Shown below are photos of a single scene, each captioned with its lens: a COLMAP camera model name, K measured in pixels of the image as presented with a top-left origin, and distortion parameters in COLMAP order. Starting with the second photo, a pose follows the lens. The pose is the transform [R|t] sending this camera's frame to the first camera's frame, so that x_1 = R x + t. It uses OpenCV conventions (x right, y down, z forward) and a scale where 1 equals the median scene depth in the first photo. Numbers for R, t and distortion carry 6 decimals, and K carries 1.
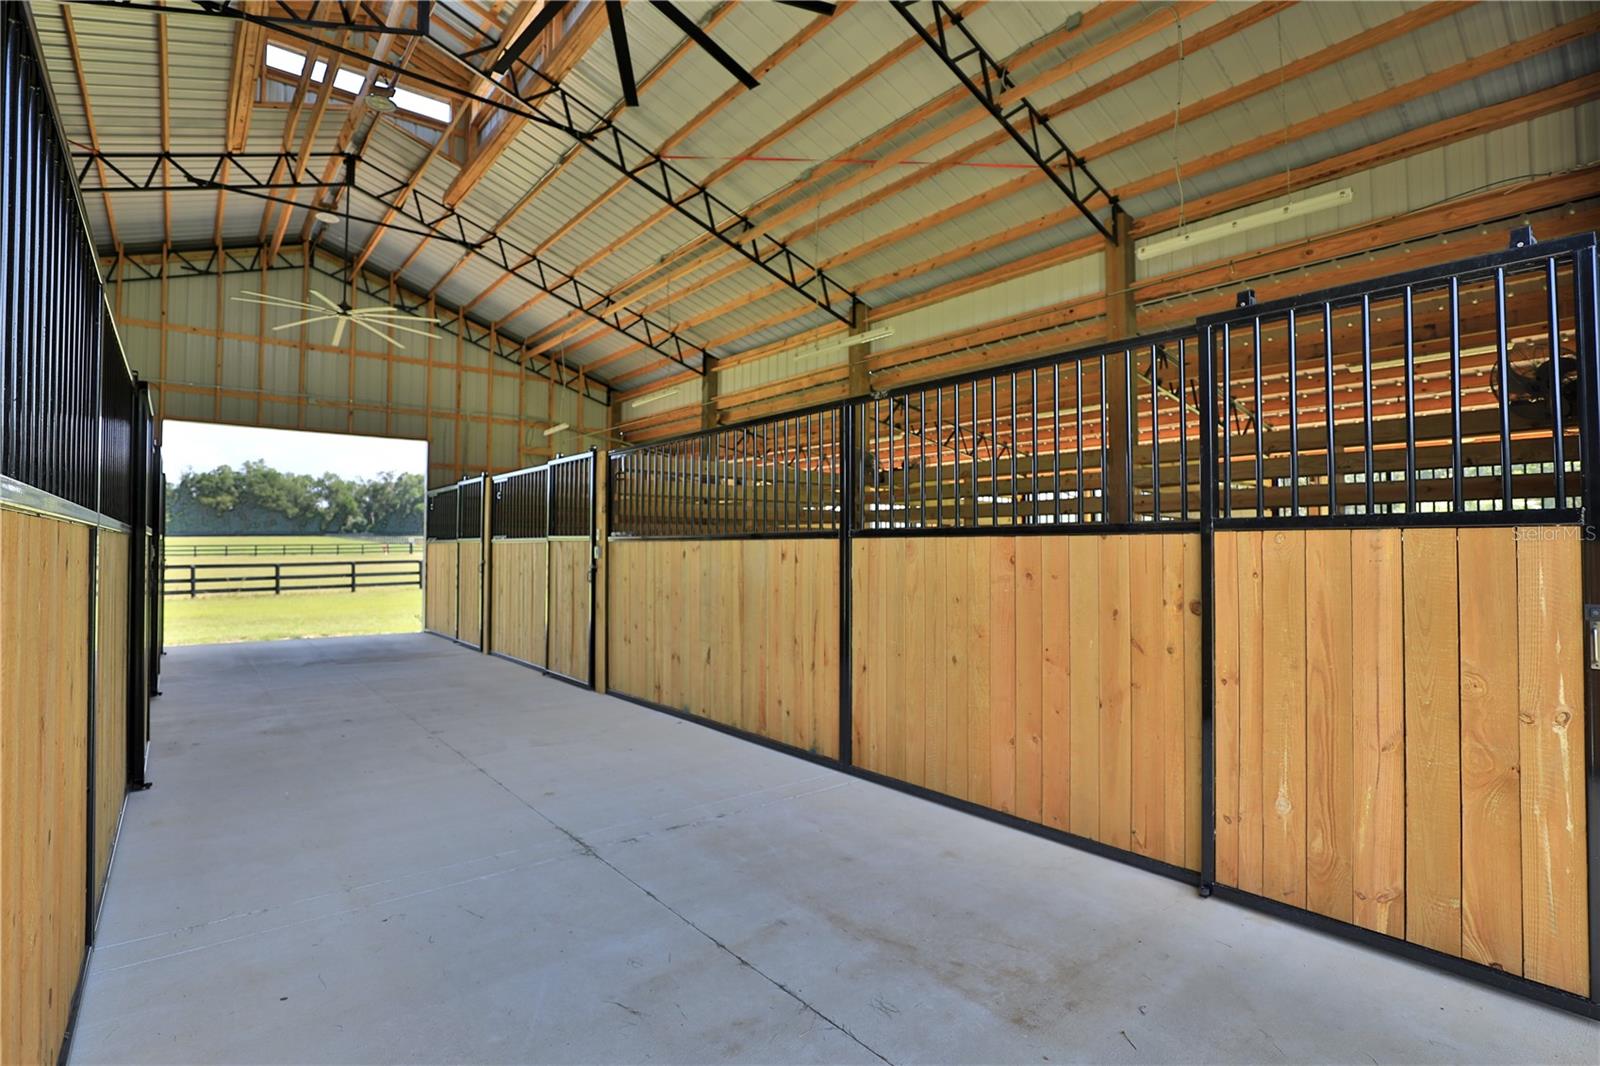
lens RADIAL K [[770.8, 0, 792.5], [0, 770.8, 528.6], [0, 0, 1]] dist [-0.052921, 0.019520]
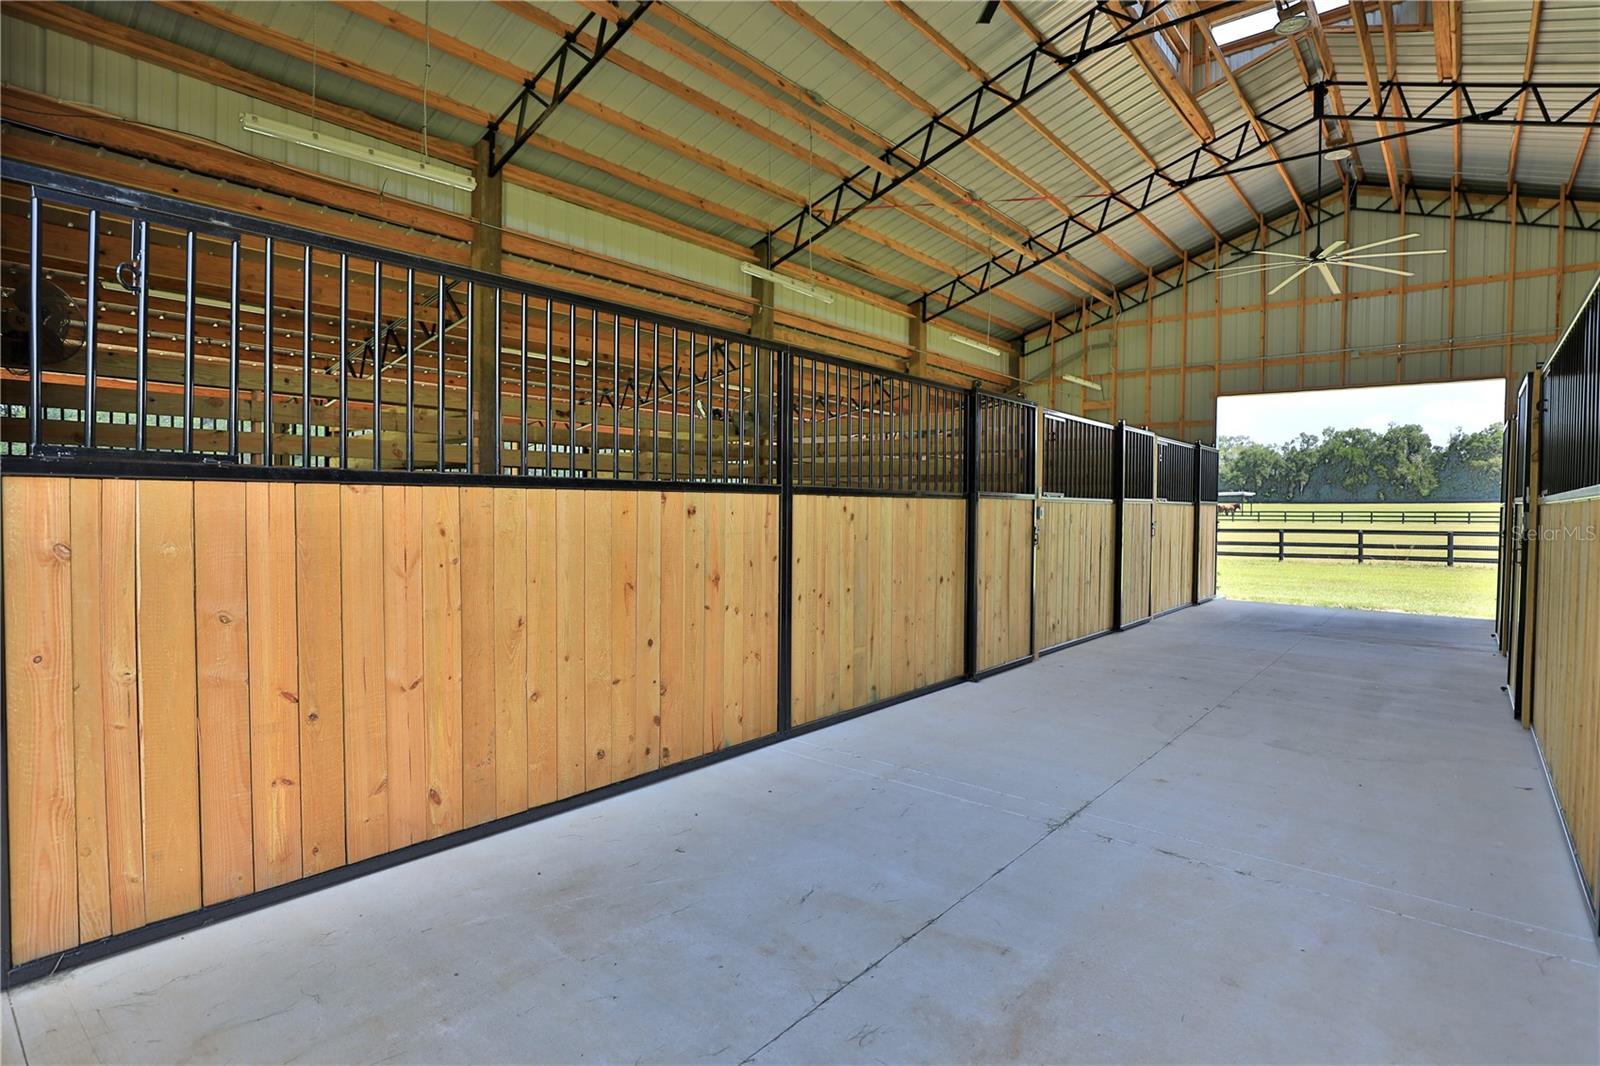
lens RADIAL K [[799.5, 0, 798.9], [0, 799.5, 528.2], [0, 0, 1]] dist [-0.043575, 0.014055]
pose [[0.183824, 0.028839, -0.982536, 0.212229], [0.013797, 0.999395, 0.031915, 0.004432], [0.982862, -0.019423, 0.183315, 0.166965]]
